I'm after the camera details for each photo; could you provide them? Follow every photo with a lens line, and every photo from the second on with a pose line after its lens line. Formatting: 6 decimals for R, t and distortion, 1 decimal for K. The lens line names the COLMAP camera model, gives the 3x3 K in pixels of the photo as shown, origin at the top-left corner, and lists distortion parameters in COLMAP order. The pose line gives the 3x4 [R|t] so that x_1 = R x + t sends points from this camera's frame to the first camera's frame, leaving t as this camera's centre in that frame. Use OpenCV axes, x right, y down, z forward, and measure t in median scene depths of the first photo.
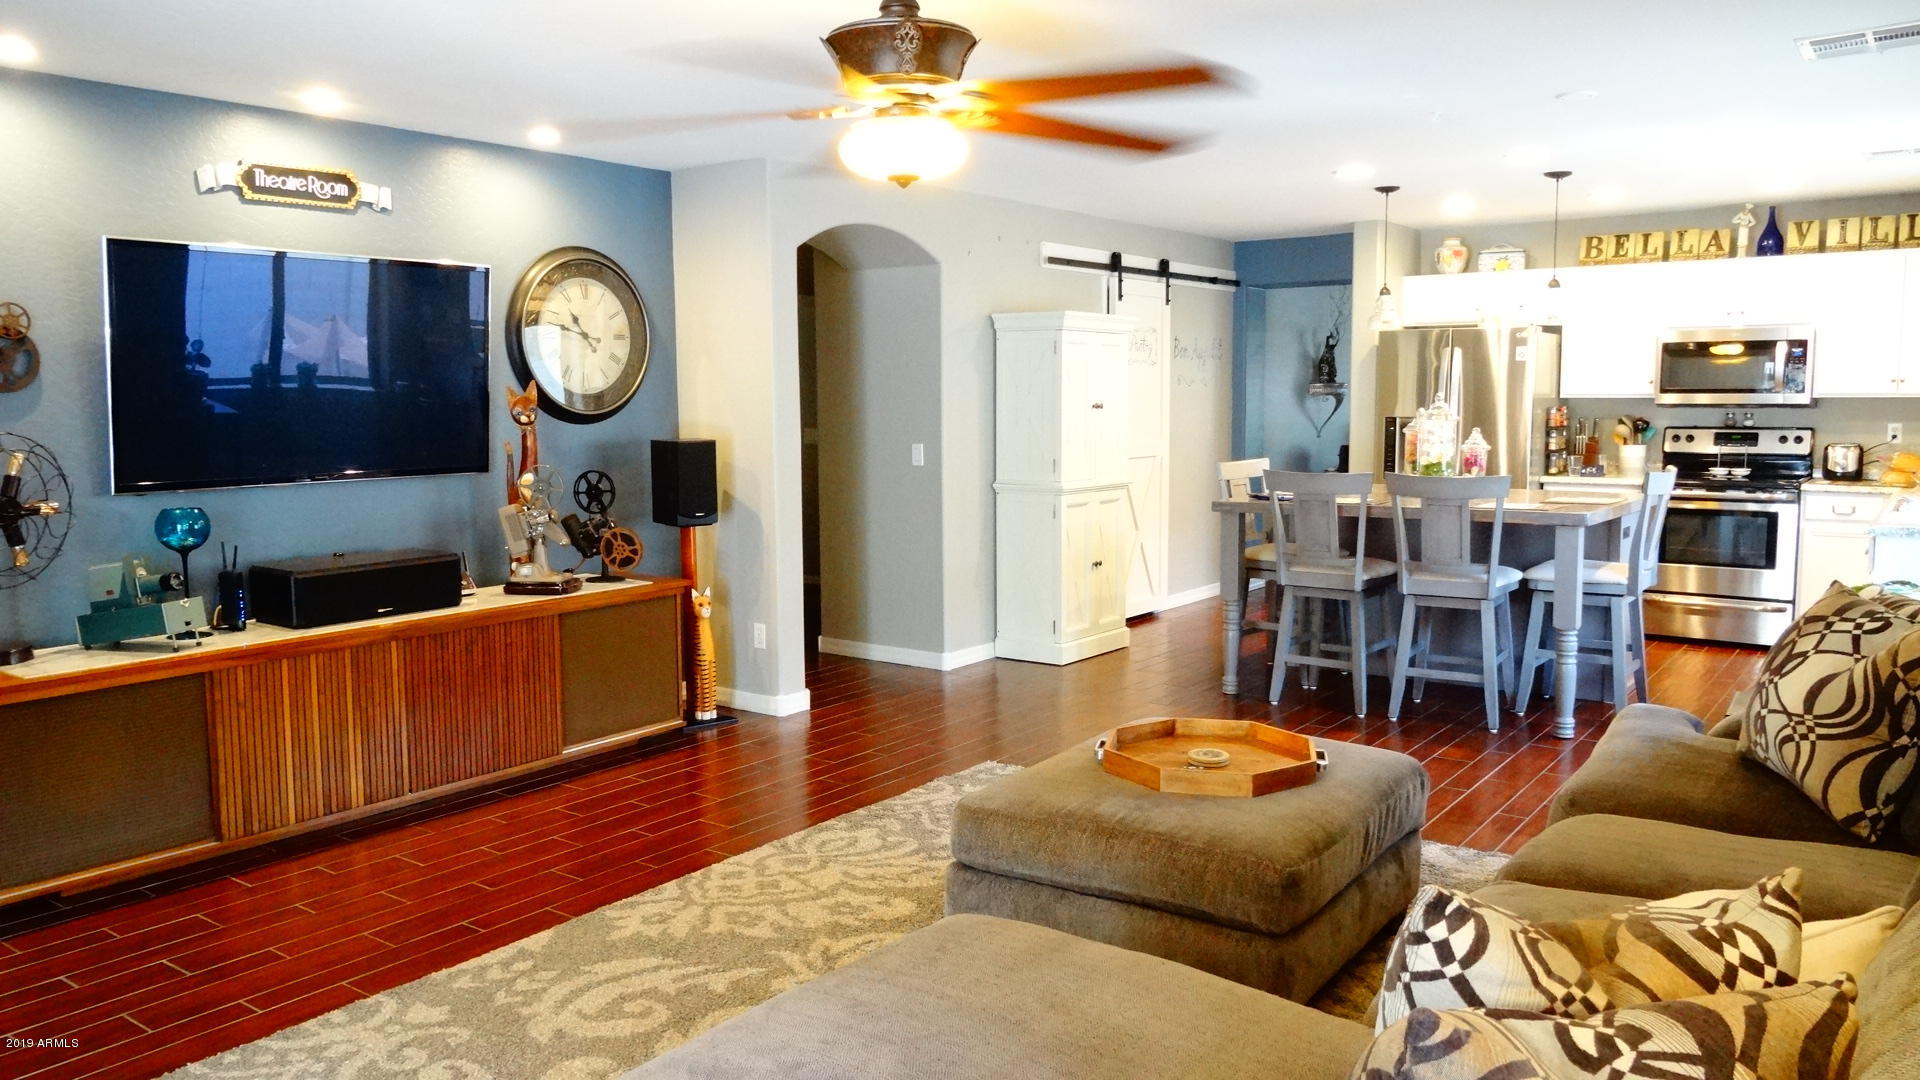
lens RADIAL K [[1392.3, 0, 954.9], [0, 1392.3, 534.5], [0, 0, 1]] dist [0.006131, 0.004456]
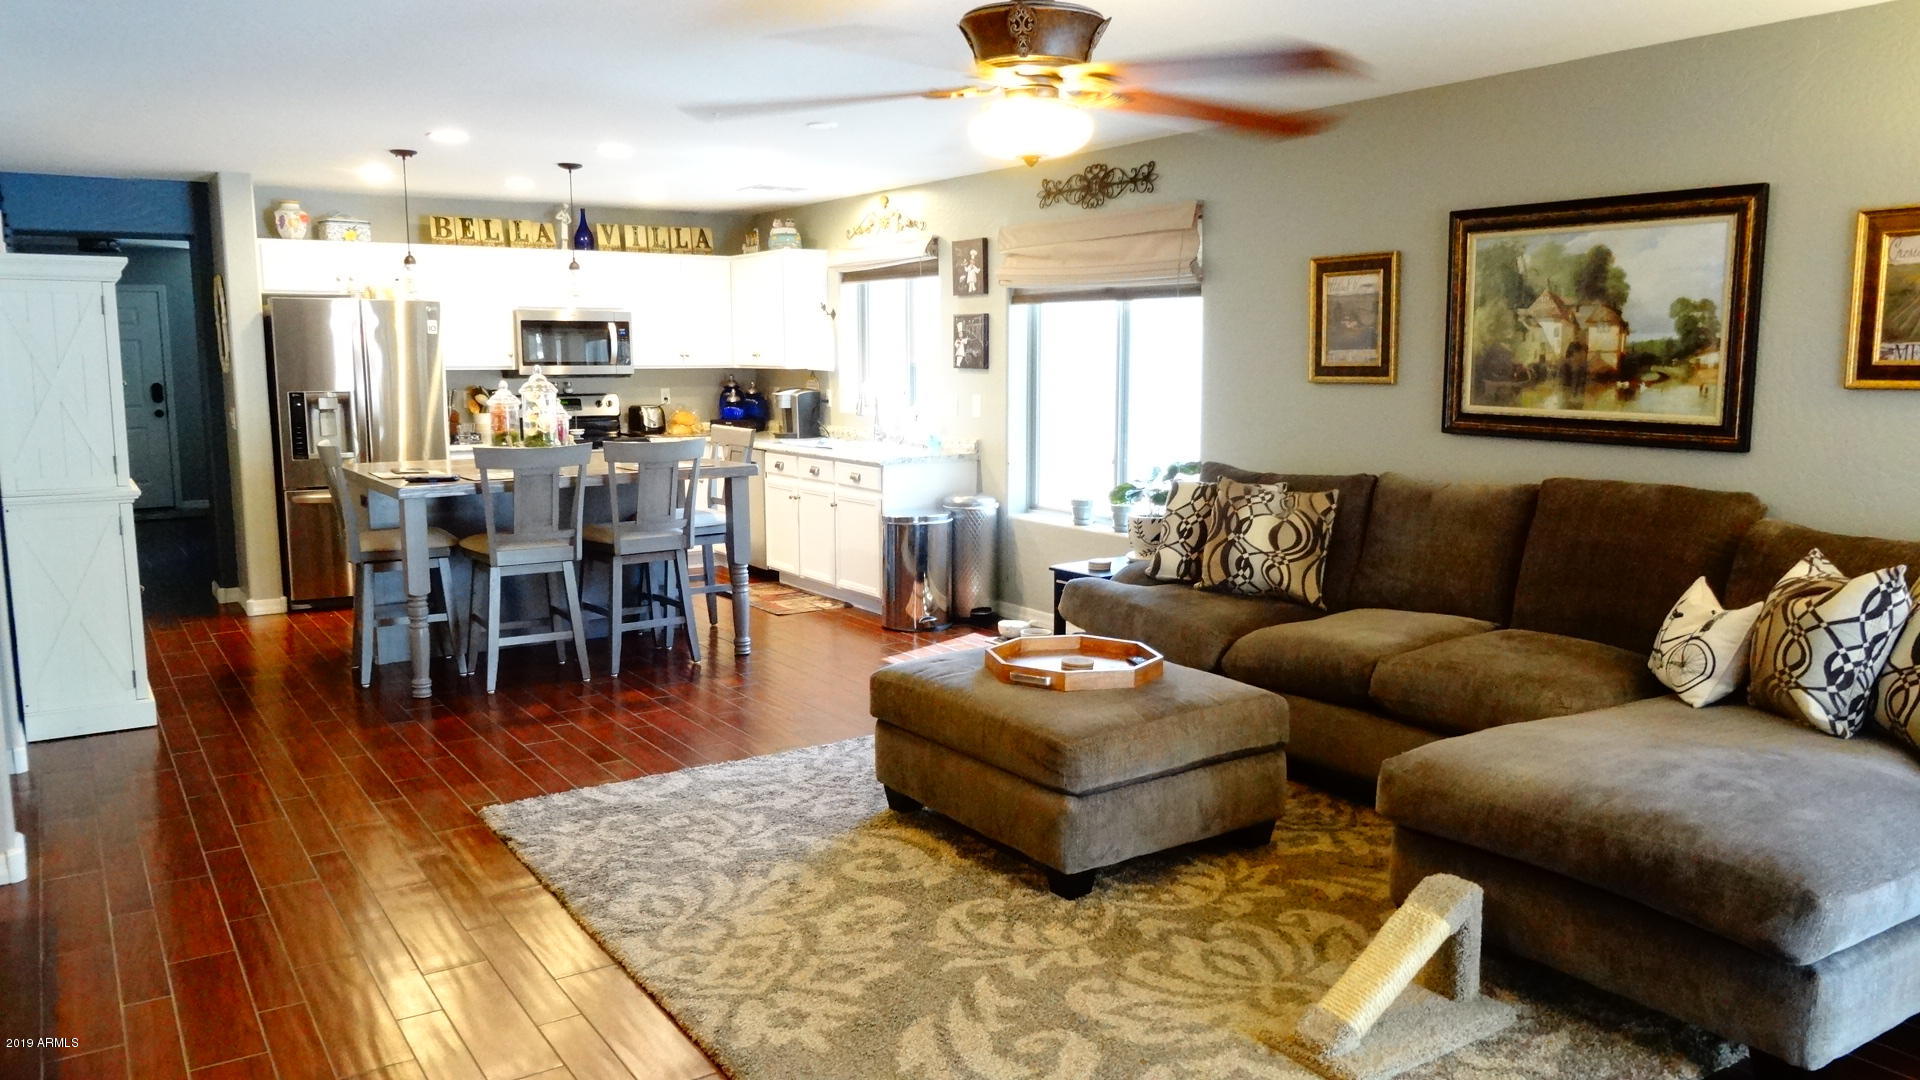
lens RADIAL K [[1392.3, 0, 954.9], [0, 1392.3, 534.5], [0, 0, 1]] dist [0.006131, 0.004456]
pose [[0.344821, -0.116567, 0.931403, -0.522903], [0.098162, 0.991297, 0.087722, -0.037614], [-0.933522, 0.061180, 0.353262, 0.351179]]
